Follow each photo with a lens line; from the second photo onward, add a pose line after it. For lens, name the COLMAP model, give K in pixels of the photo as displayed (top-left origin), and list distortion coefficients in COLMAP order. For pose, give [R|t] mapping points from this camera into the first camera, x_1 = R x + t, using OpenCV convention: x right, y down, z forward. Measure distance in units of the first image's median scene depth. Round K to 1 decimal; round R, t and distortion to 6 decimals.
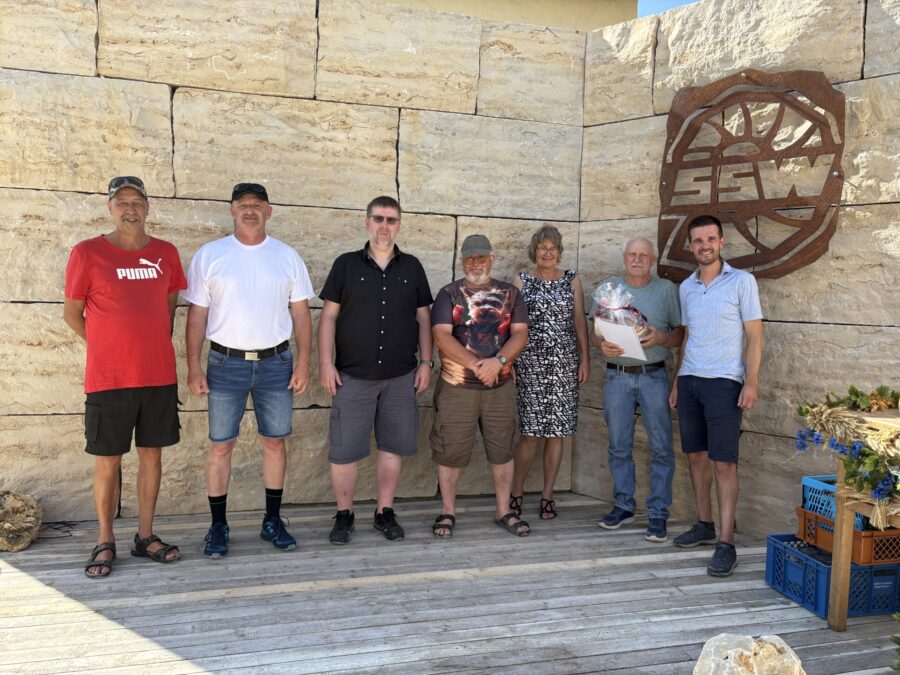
lens RADIAL K [[694.3, 0, 448.2], [0, 694.3, 341.3], [0, 0, 1]] dist [0.059964, -0.029263]
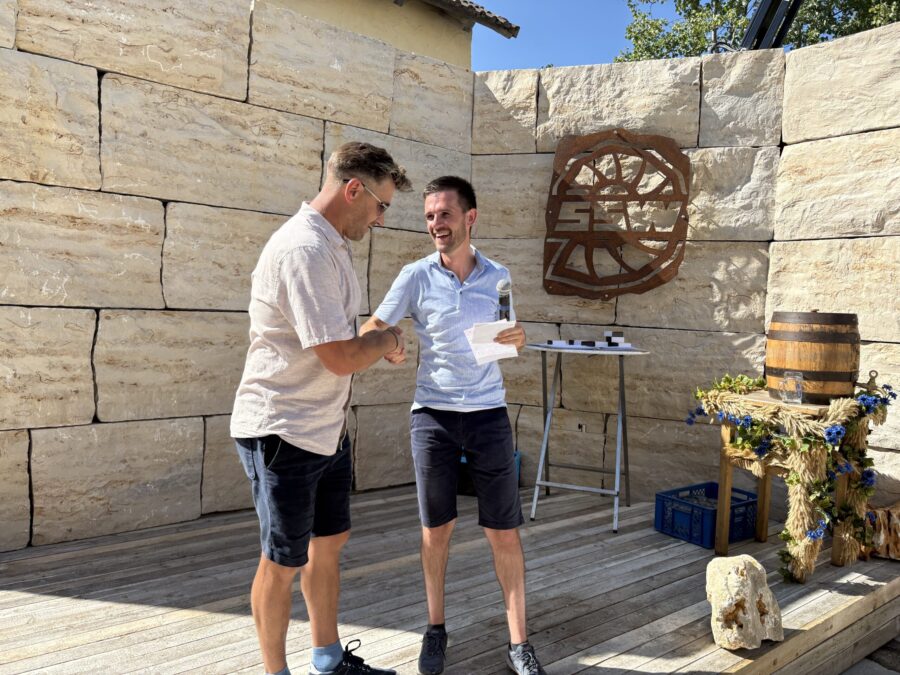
lens RADIAL K [[694.3, 0, 449.0], [0, 694.3, 336.3], [0, 0, 1]] dist [0.059964, -0.029263]
pose [[0.918575, -0.003196, 0.395235, -0.333568], [0.004910, 0.999982, -0.003326, -0.008903], [-0.395217, 0.004996, 0.918574, -0.028893]]
